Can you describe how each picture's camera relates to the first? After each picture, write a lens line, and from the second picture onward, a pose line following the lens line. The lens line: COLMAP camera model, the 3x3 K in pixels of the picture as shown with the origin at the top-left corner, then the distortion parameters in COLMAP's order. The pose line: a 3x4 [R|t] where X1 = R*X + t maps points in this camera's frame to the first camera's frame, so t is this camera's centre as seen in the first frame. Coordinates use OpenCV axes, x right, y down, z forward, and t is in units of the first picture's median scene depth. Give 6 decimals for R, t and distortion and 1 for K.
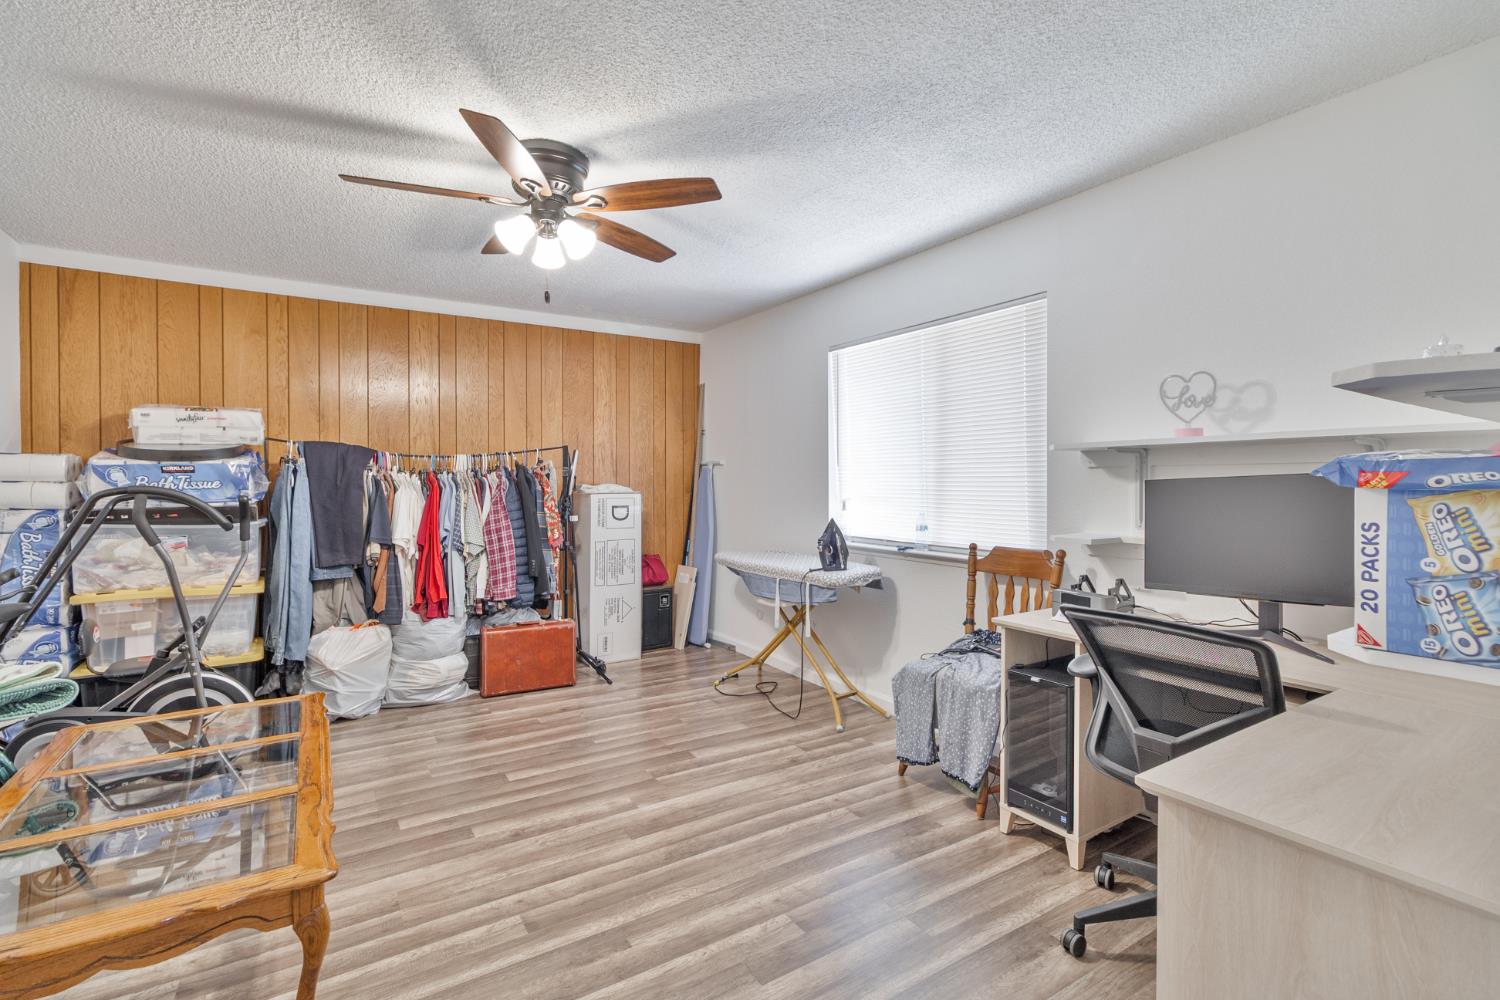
lens RADIAL K [[692.6, 0, 749.3], [0, 692.6, 491.5], [0, 0, 1]] dist [0.002544, 0.000525]
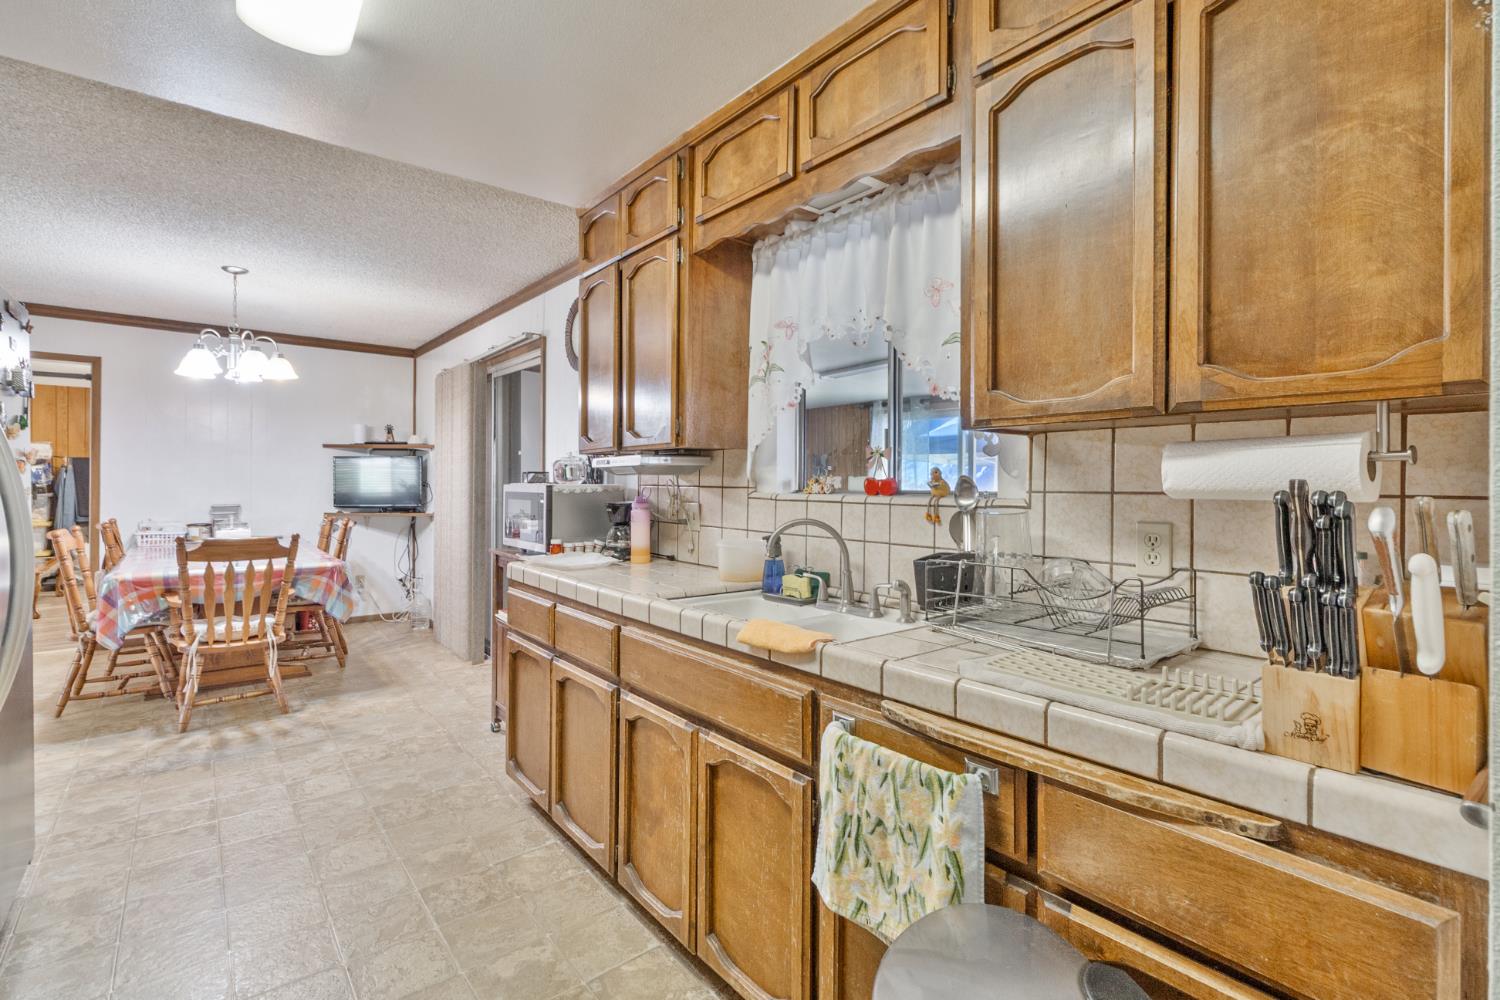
lens RADIAL K [[692.6, 0, 746.8], [0, 692.6, 484.0], [0, 0, 1]] dist [0.002544, 0.000525]
pose [[0.994480, 0.012231, 0.104207, 1.287038], [-0.012721, 0.999911, 0.004034, -0.026232], [-0.104149, -0.005337, 0.994547, -1.444684]]
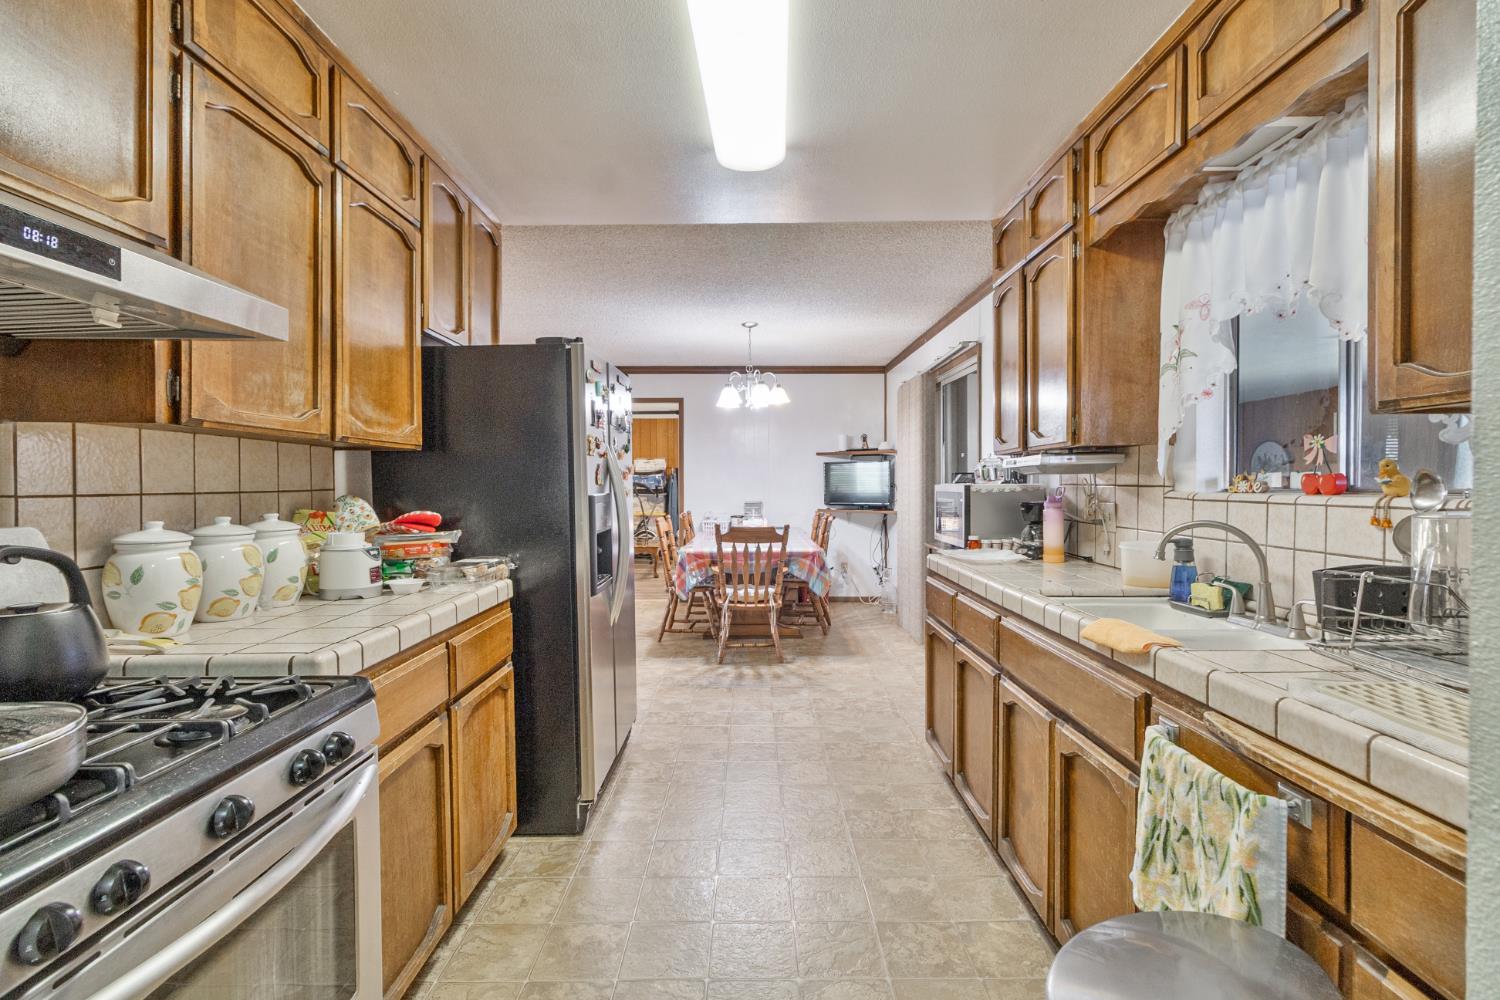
lens RADIAL K [[692.6, 0, 744.1], [0, 692.6, 494.3], [0, 0, 1]] dist [0.002544, 0.000525]
pose [[0.836077, 0.011850, -0.548485, 1.375042], [0.000723, 0.999742, 0.022703, -0.026982], [0.548612, -0.019378, 0.835852, -1.491721]]
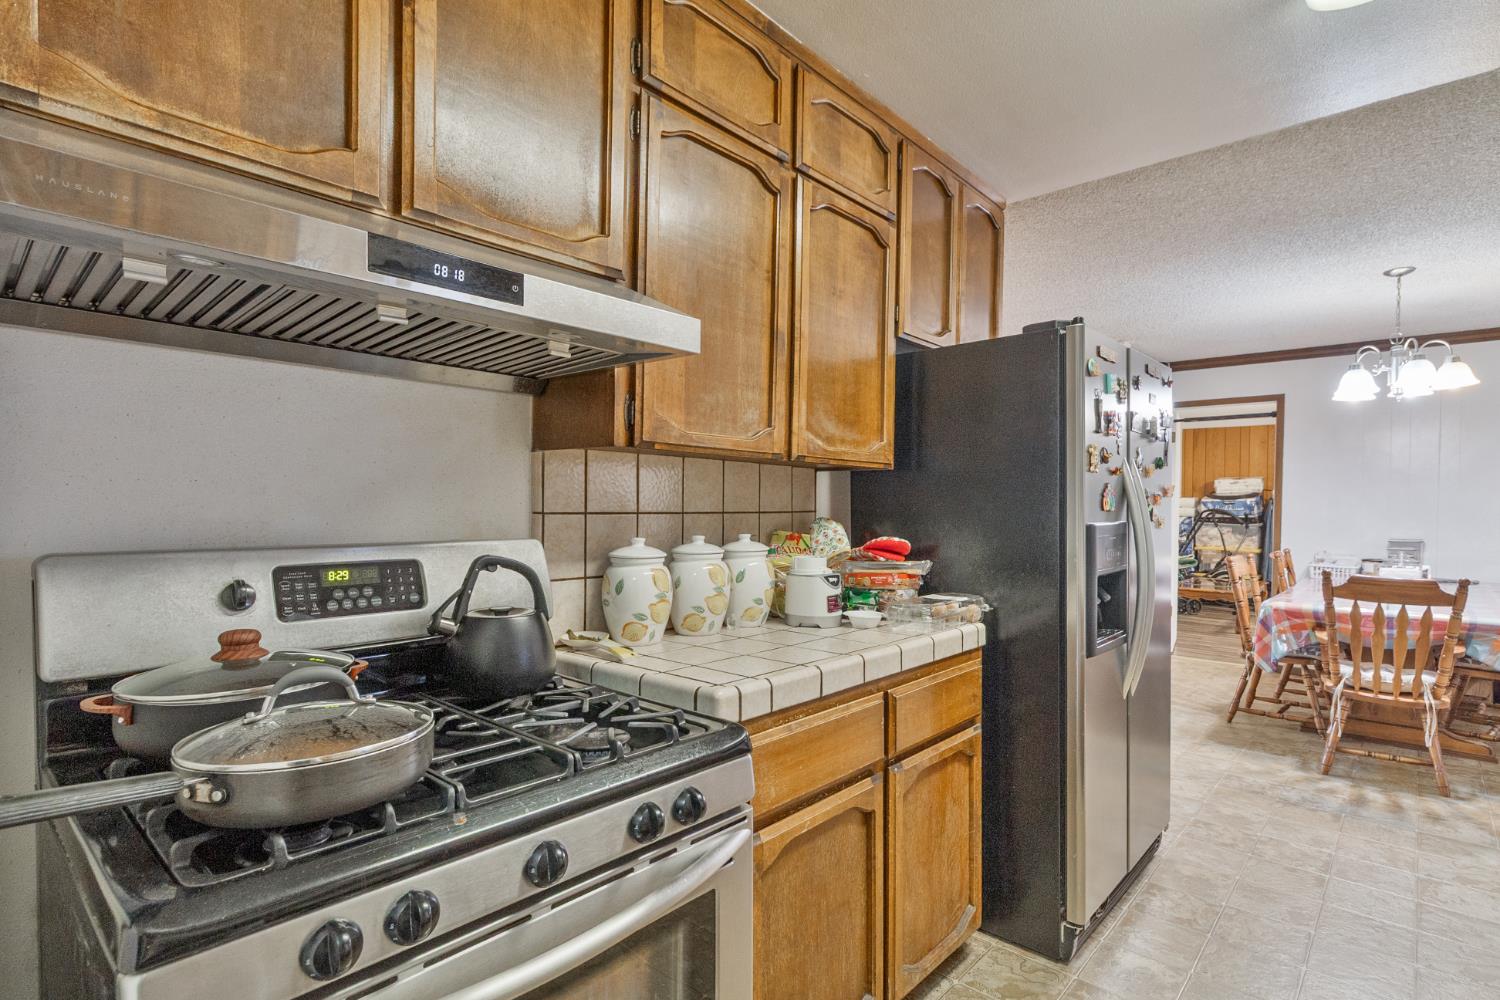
lens RADIAL K [[743.8, 0, 768.8], [0, 743.8, 521.2], [0, 0, 1]] dist [0.002917, -0.001587]
pose [[0.277671, 0.028703, -0.960247, 1.344459], [-0.007470, 0.999588, 0.027719, -0.026724], [0.960647, -0.000523, 0.277771, -1.399073]]
